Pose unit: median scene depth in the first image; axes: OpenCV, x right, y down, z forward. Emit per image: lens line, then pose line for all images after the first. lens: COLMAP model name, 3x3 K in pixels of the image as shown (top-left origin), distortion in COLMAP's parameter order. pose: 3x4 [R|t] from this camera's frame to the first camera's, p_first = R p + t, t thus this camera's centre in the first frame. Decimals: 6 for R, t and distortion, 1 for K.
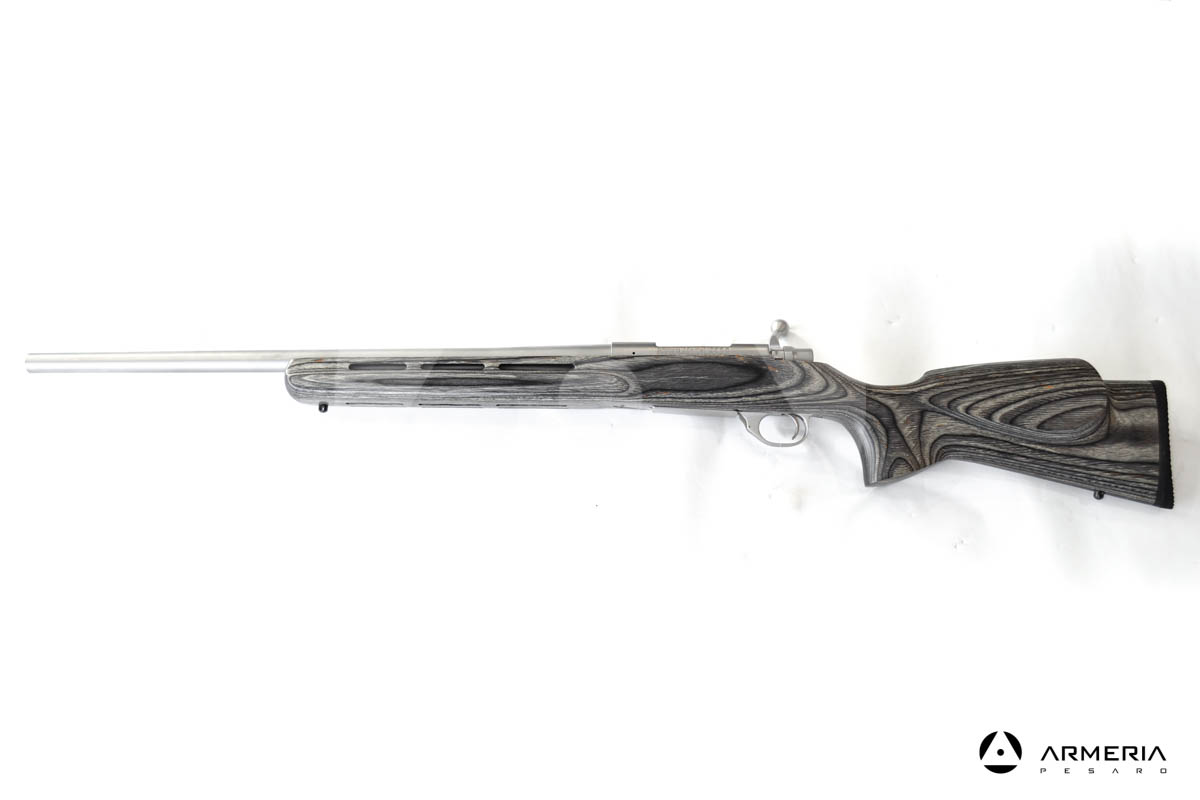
lens RADIAL K [[1042.4, 0, 601.6], [0, 1042.4, 399.0], [0, 0, 1]] dist [-0.003692, -0.000124]
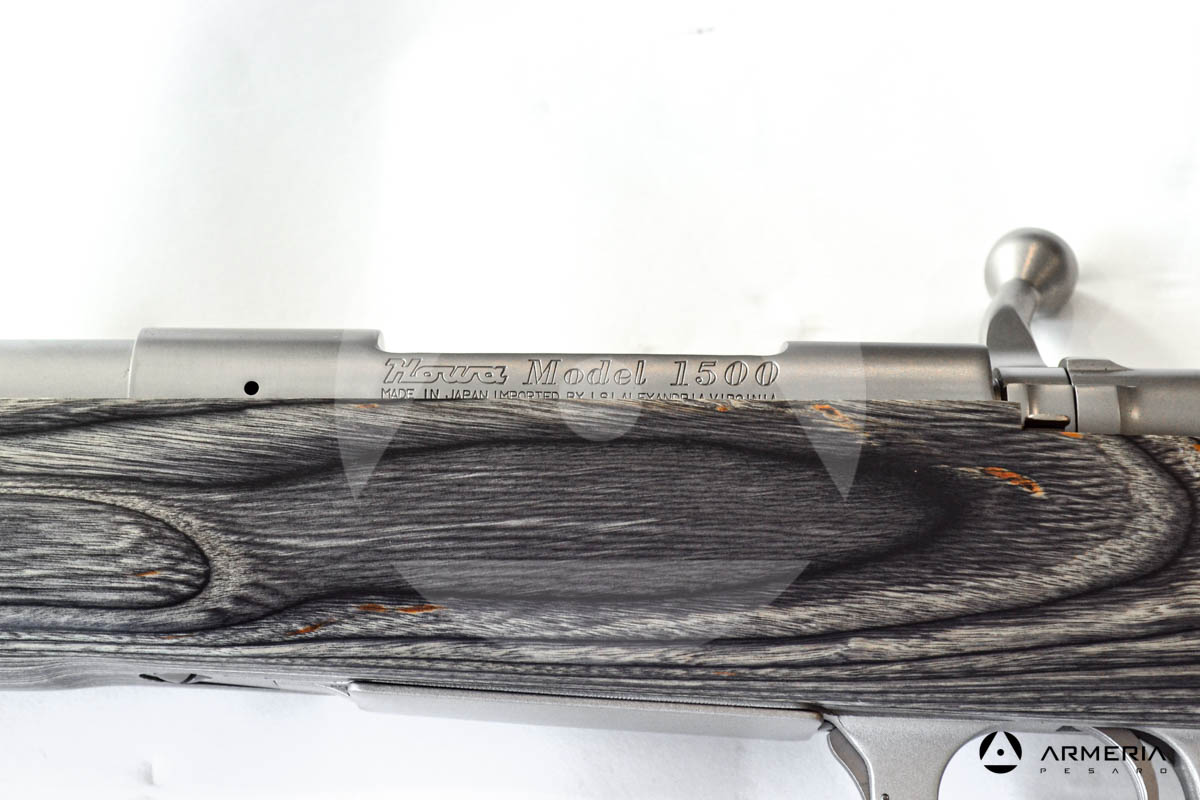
lens RADIAL K [[2485.1, 0, 599.6], [0, 2485.1, 400.1], [0, 0, 1]] dist [-0.023303, 0.000000]
pose [[0.999110, 0.008755, 0.041264, 0.074525], [-0.006607, 0.998630, -0.051912, -0.019832], [-0.041662, 0.051593, 0.997799, 0.573623]]
